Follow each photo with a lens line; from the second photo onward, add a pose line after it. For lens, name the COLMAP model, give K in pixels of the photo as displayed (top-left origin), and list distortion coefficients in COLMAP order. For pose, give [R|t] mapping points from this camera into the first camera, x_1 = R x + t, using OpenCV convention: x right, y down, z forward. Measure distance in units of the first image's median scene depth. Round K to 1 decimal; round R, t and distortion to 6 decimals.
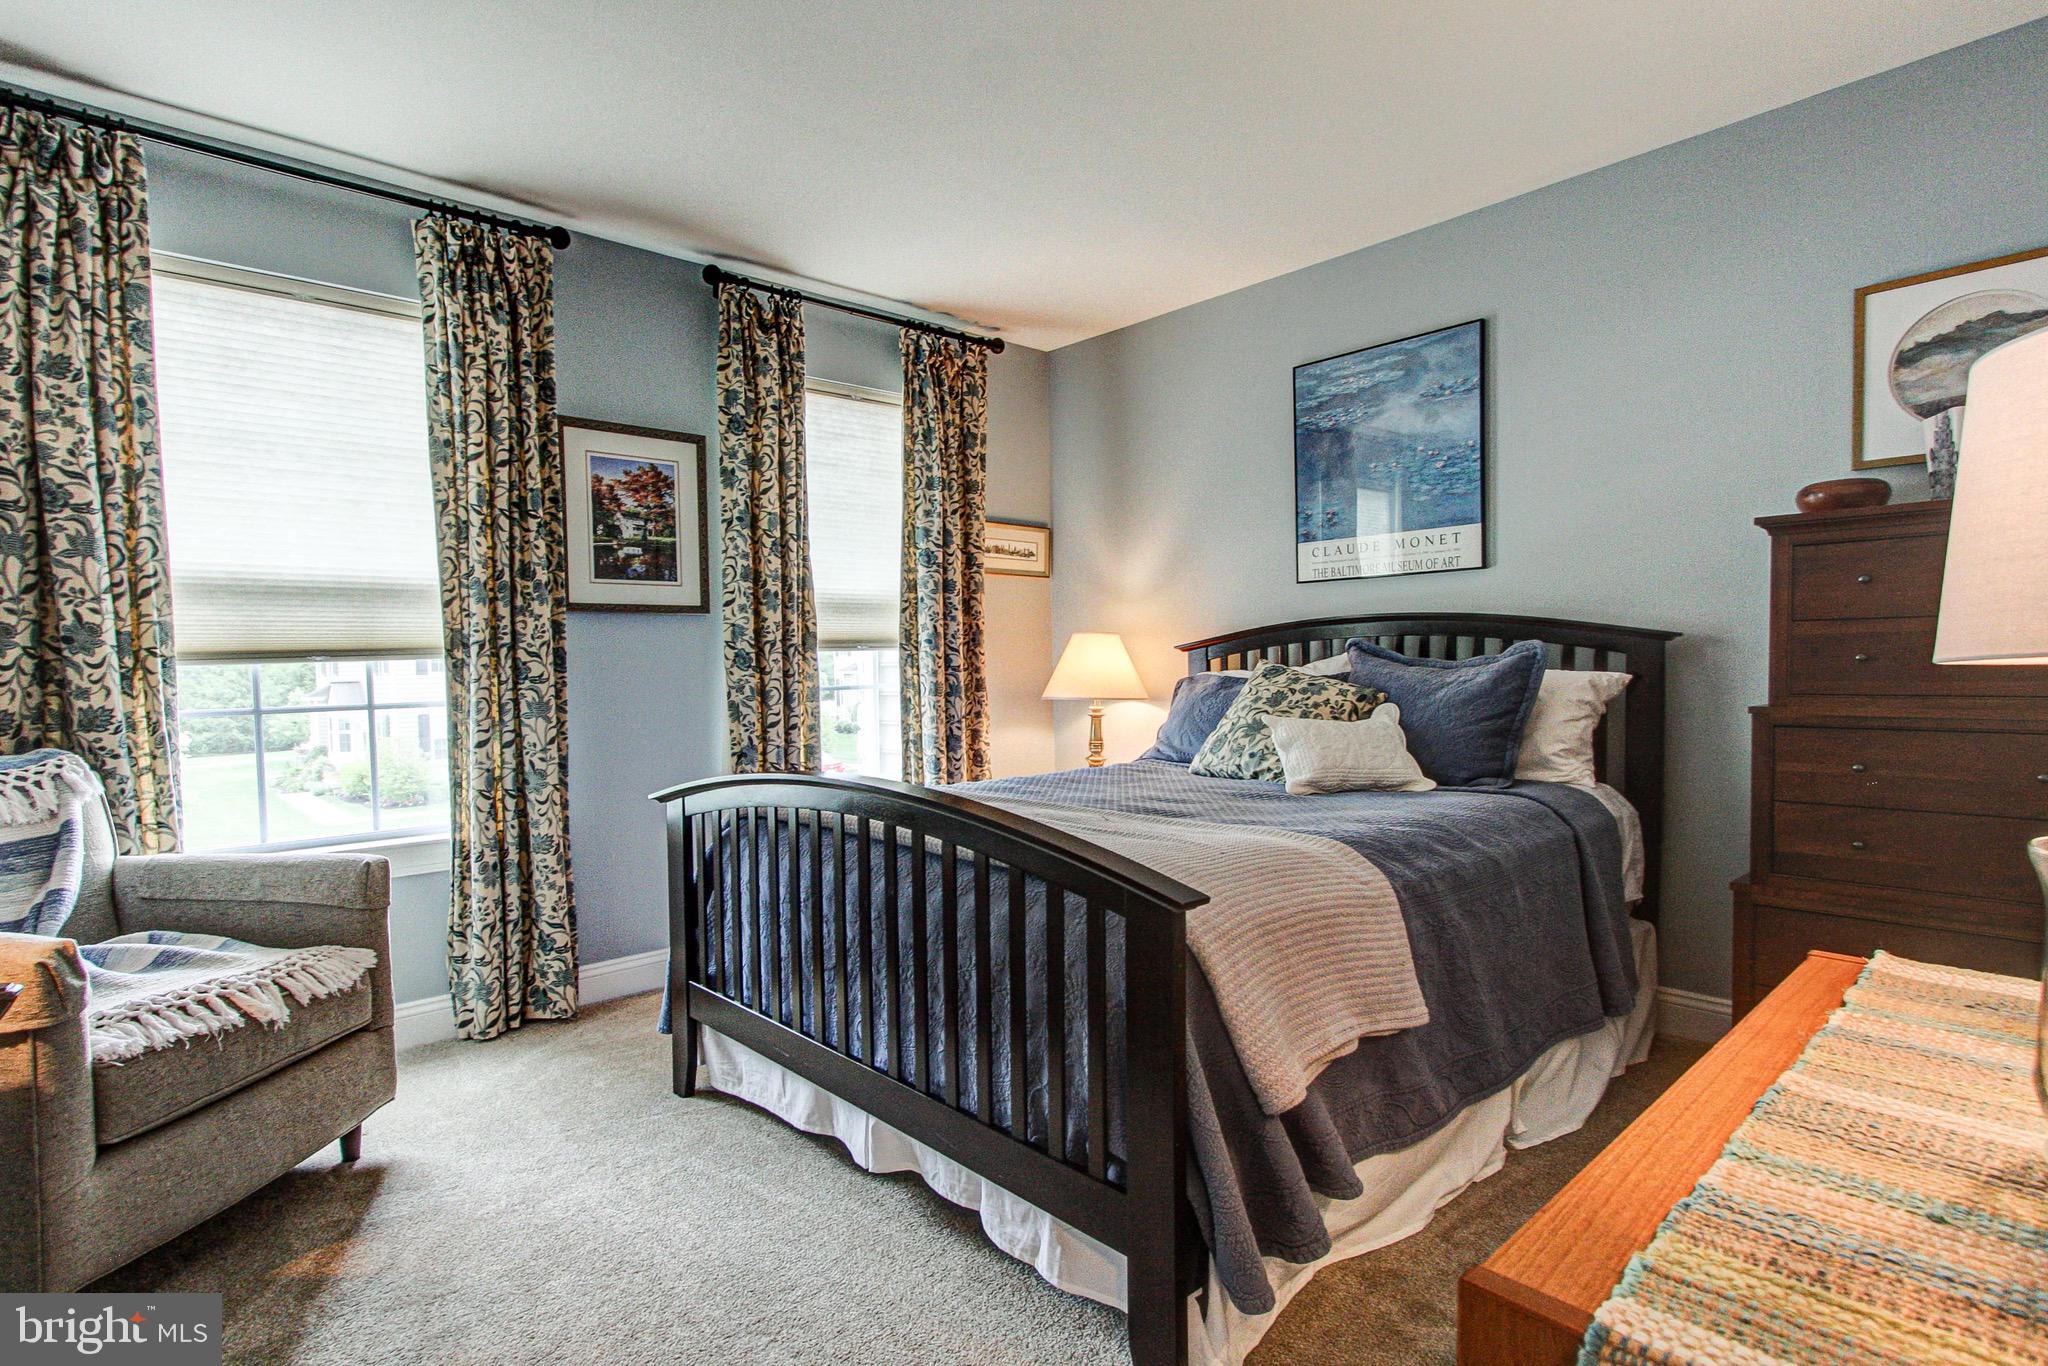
lens RADIAL K [[1021.0, 0, 1027.7], [0, 1021.0, 698.1], [0, 0, 1]] dist [-0.000541, 0.000475]
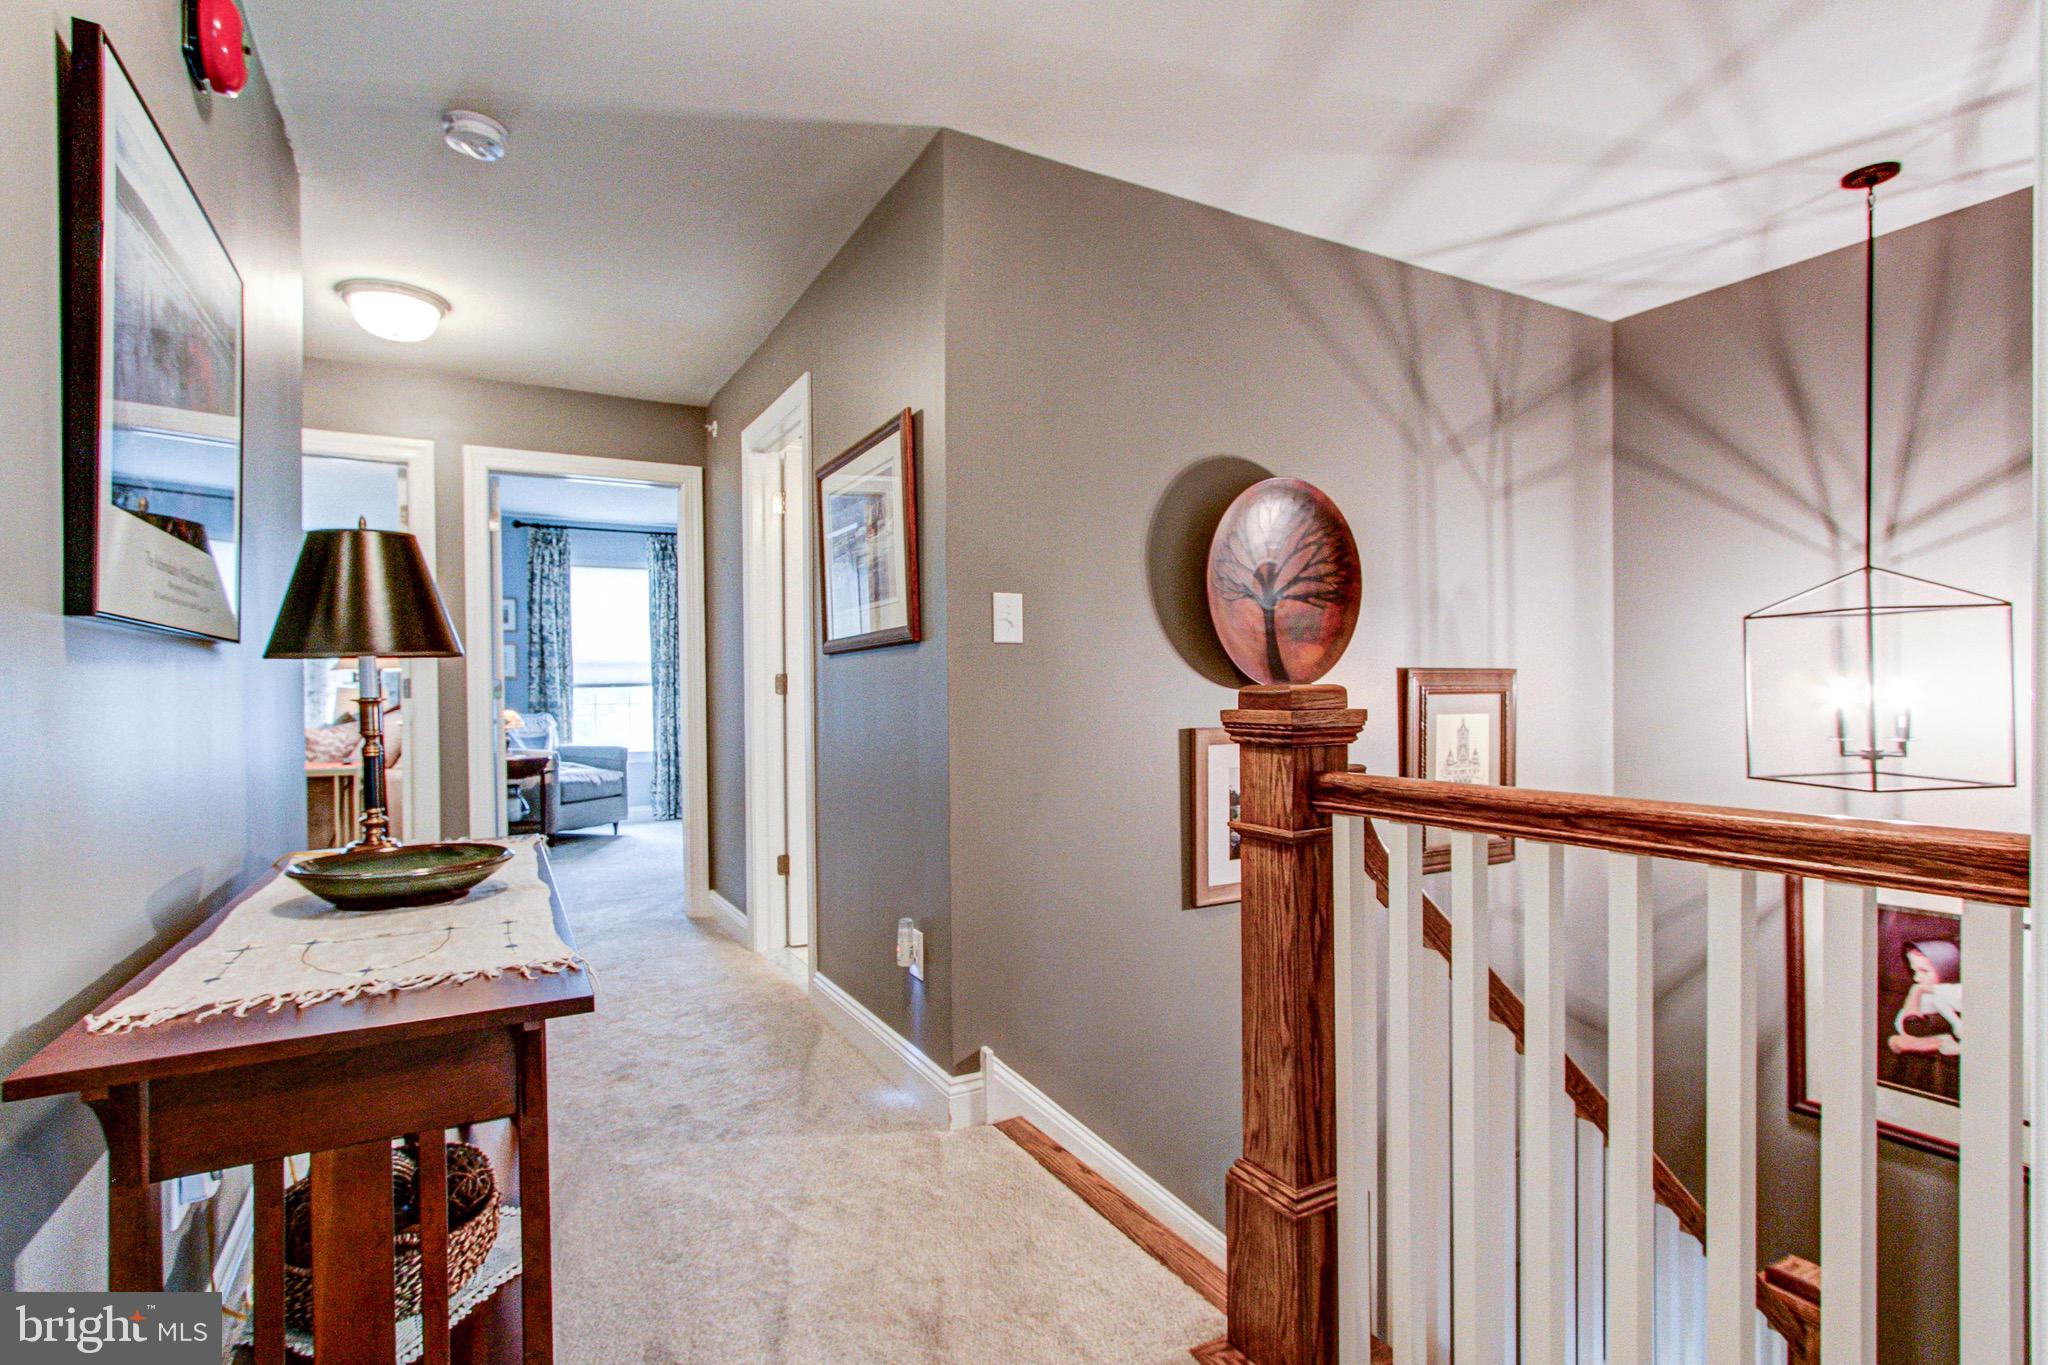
lens RADIAL K [[1021.0, 0, 1027.7], [0, 1021.0, 697.6], [0, 0, 1]] dist [-0.000541, 0.000475]
pose [[0.970642, 0.015432, -0.240034, 1.384089], [-0.020148, 0.999649, -0.017209, 0.023569], [0.239684, 0.021540, 0.970612, -1.855650]]
